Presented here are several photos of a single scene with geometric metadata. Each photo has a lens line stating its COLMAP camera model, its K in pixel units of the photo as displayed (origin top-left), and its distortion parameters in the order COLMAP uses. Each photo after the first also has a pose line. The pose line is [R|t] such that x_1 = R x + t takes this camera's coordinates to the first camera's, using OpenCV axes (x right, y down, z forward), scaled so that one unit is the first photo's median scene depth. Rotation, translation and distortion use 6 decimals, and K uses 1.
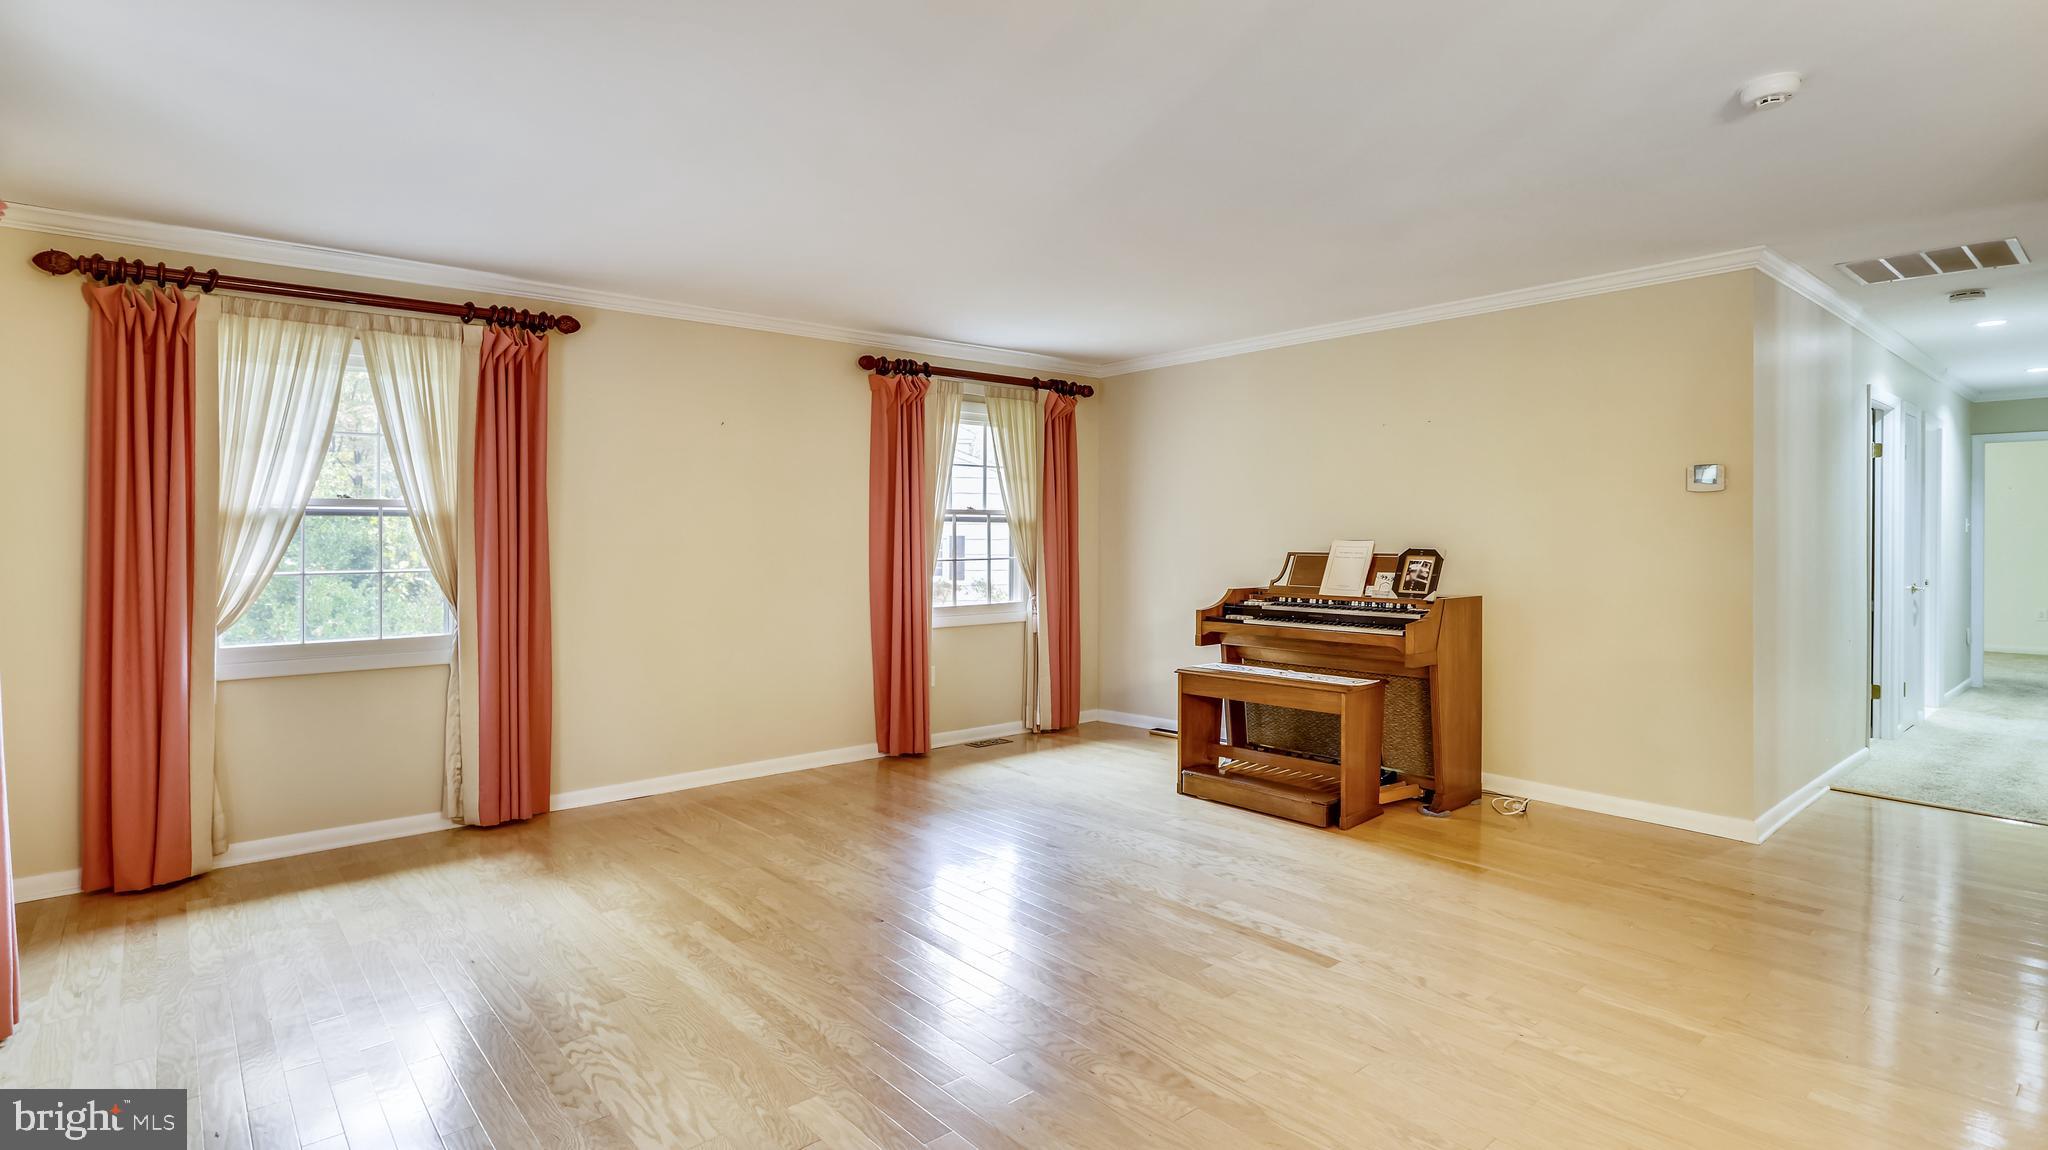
lens RADIAL K [[985.9, 0, 1082.3], [0, 985.9, 537.0], [0, 0, 1]] dist [-0.019588, 0.009157]
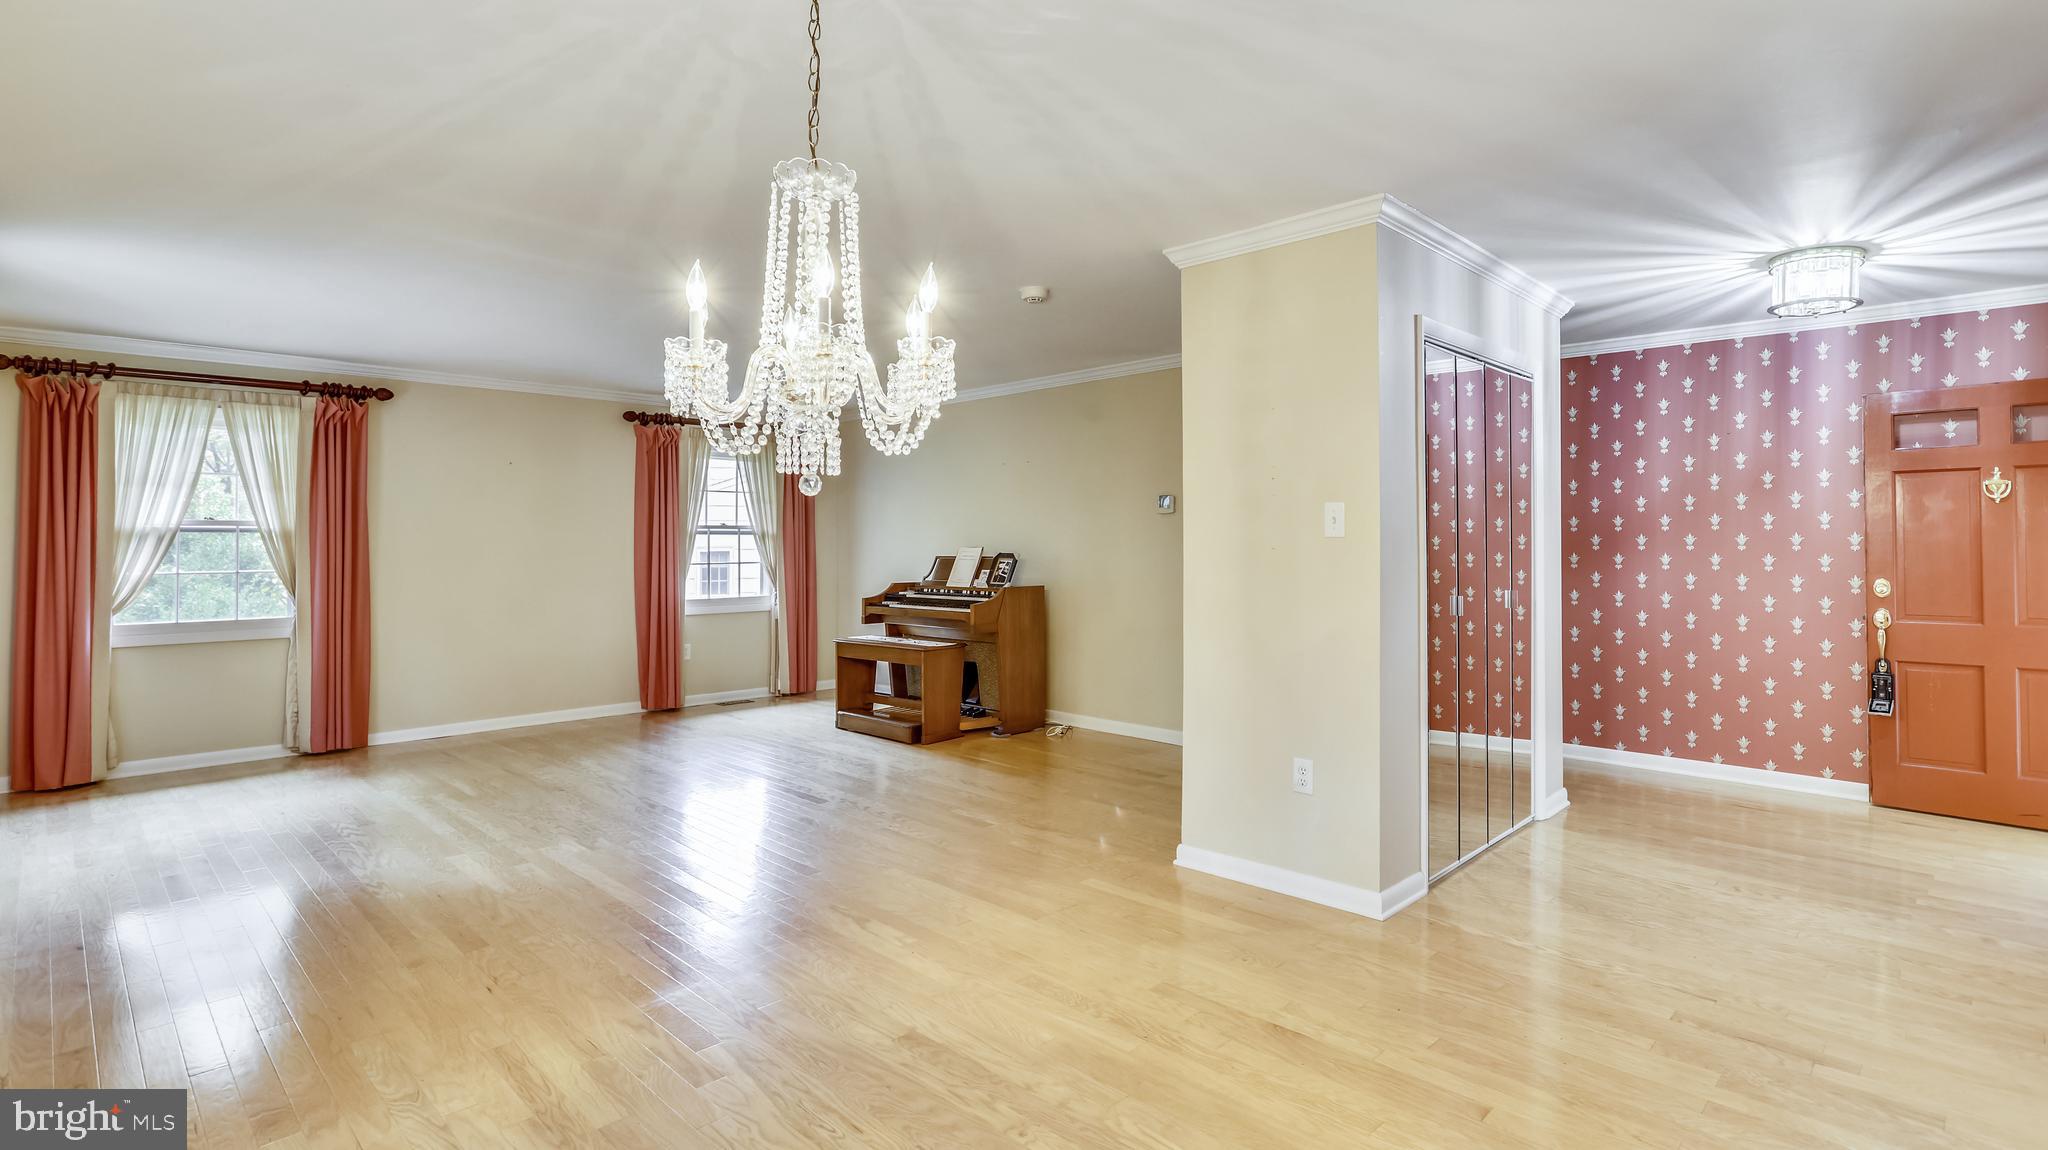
lens RADIAL K [[985.9, 0, 1100.0], [0, 985.9, 533.4], [0, 0, 1]] dist [-0.019588, 0.009157]
pose [[0.997640, -0.002692, 0.068602, 0.408271], [0.003596, 0.999908, -0.013069, 0.002620], [-0.068560, 0.013285, 0.997559, -0.467723]]
